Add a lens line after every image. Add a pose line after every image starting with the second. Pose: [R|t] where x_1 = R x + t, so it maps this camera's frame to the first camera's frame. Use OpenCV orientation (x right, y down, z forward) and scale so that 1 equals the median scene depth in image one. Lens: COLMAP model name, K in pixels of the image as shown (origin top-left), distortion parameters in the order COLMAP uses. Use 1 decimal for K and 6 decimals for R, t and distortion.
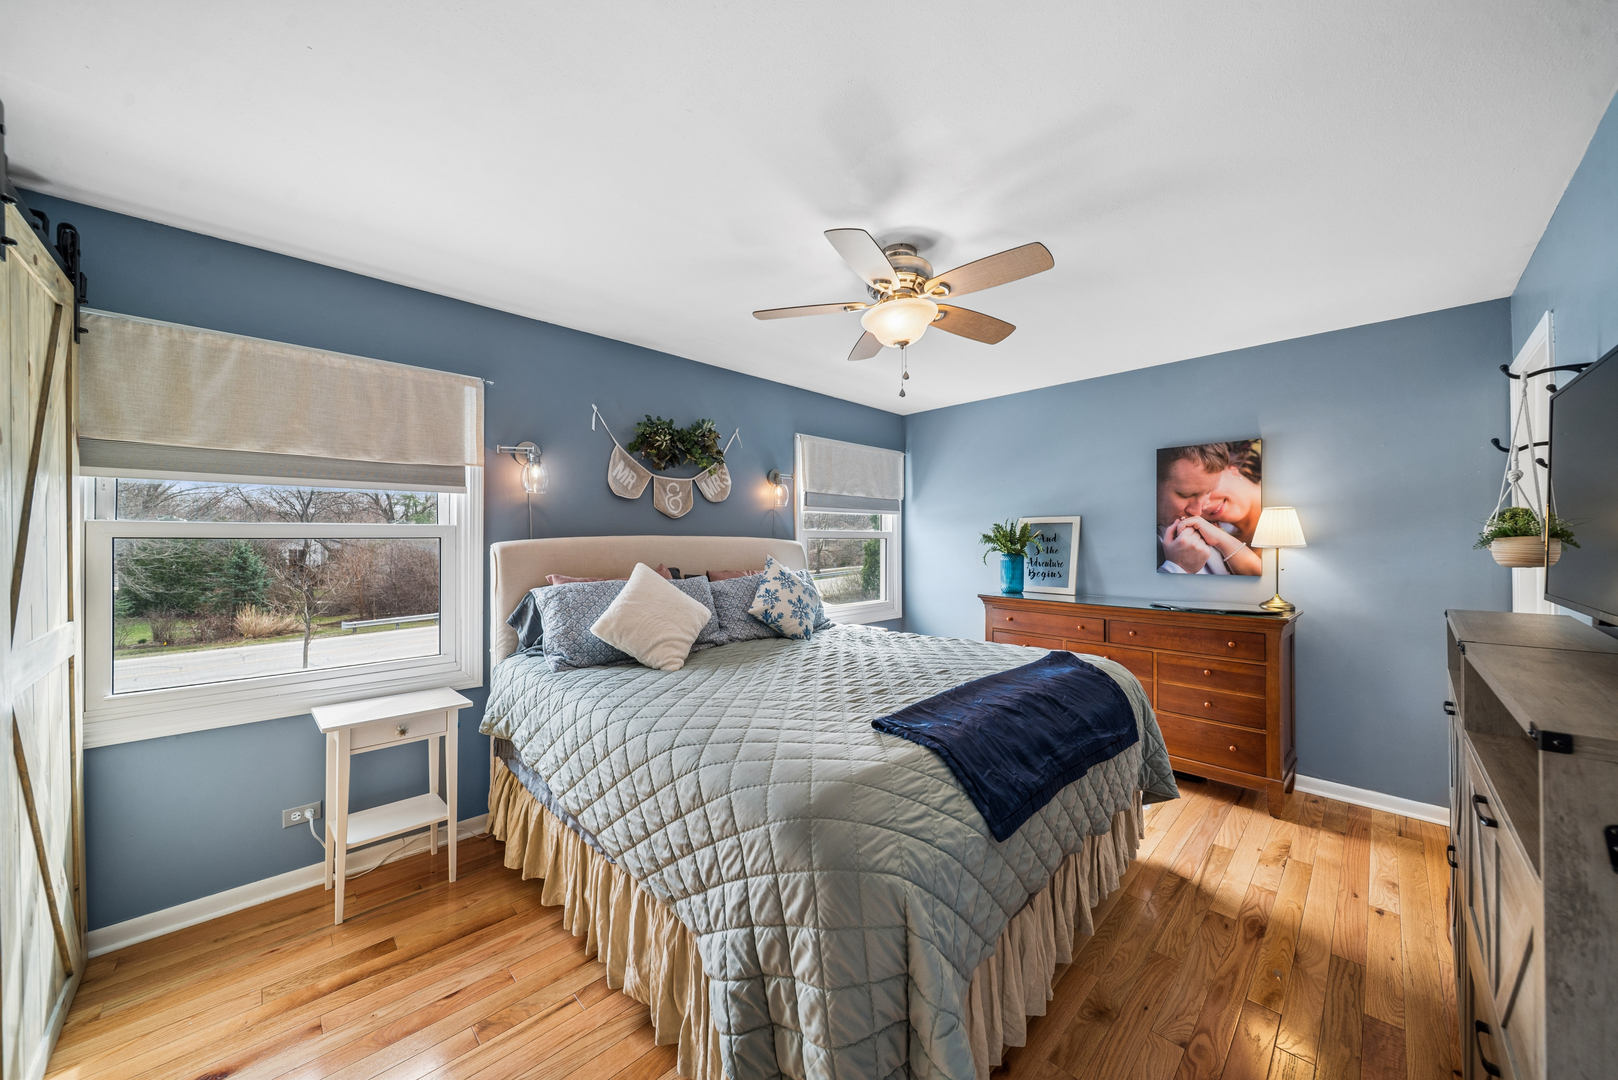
lens RADIAL K [[570.7, 0, 809.0], [0, 570.7, 540.0], [0, 0, 1]] dist [-0.002276, -0.000620]
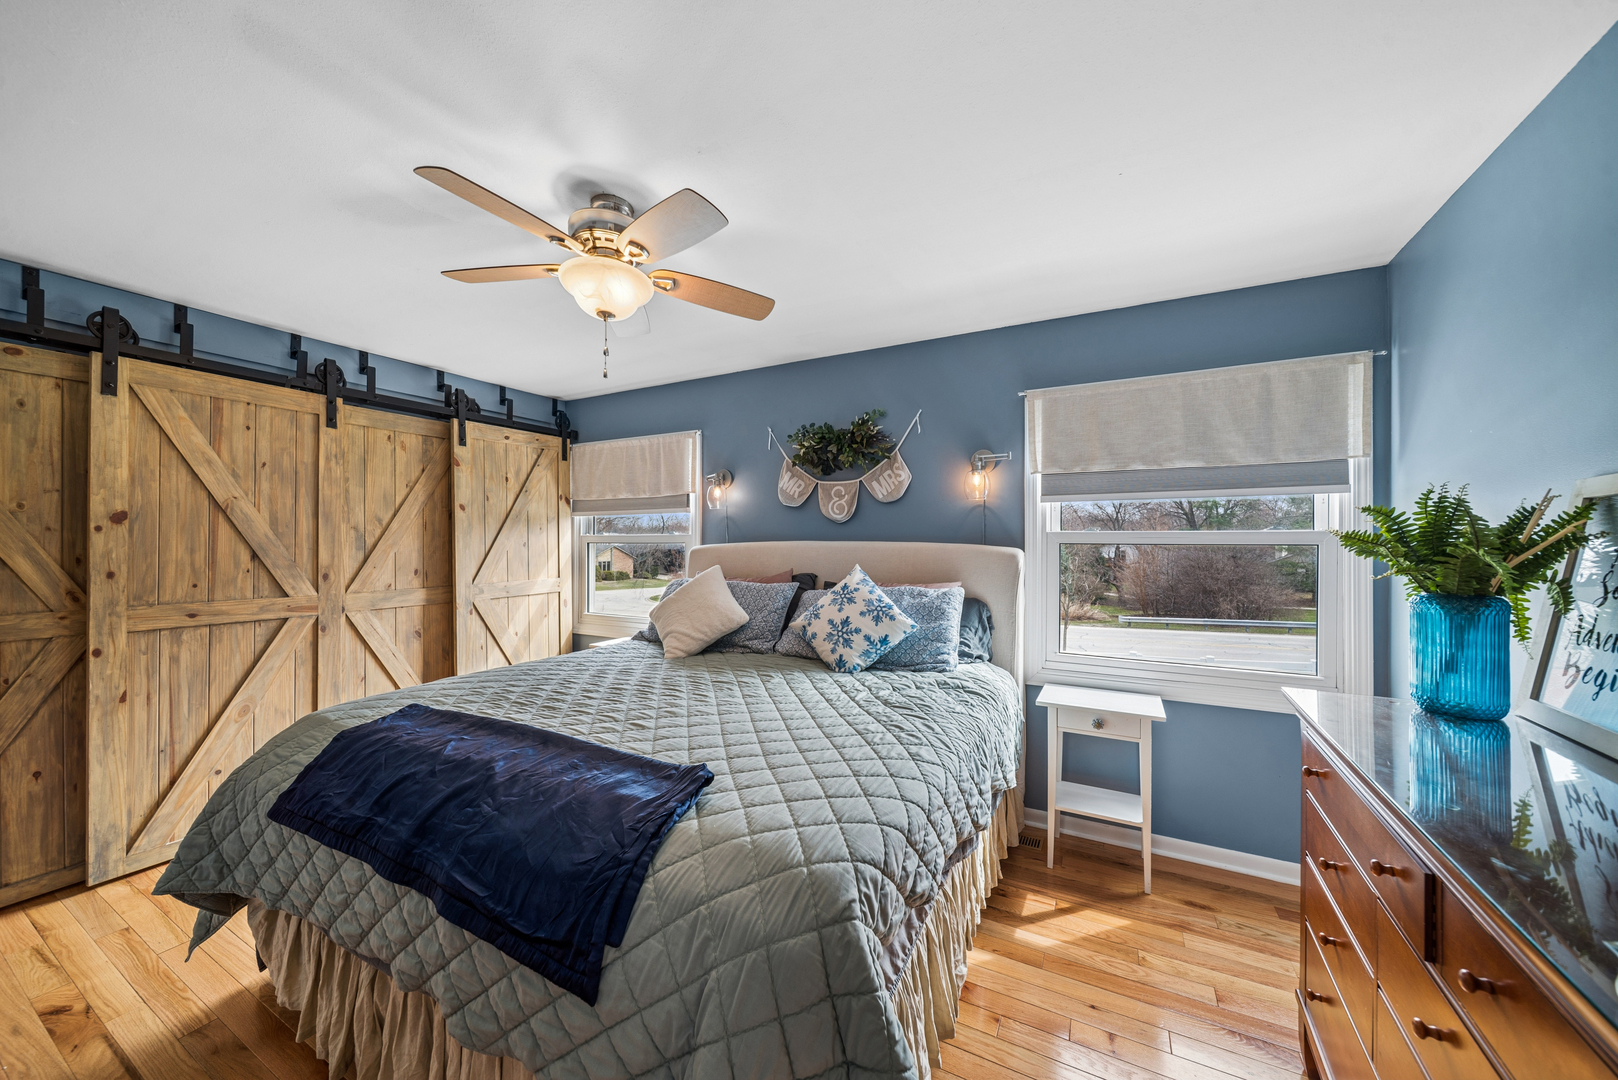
lens RADIAL K [[570.7, 0, 809.0], [0, 570.7, 540.0], [0, 0, 1]] dist [-0.002276, -0.000620]
pose [[0.293053, -0.004871, -0.956084, 0.673890], [-0.004197, 0.999971, -0.006381, -0.002789], [0.956087, 0.005883, 0.293024, 0.666112]]
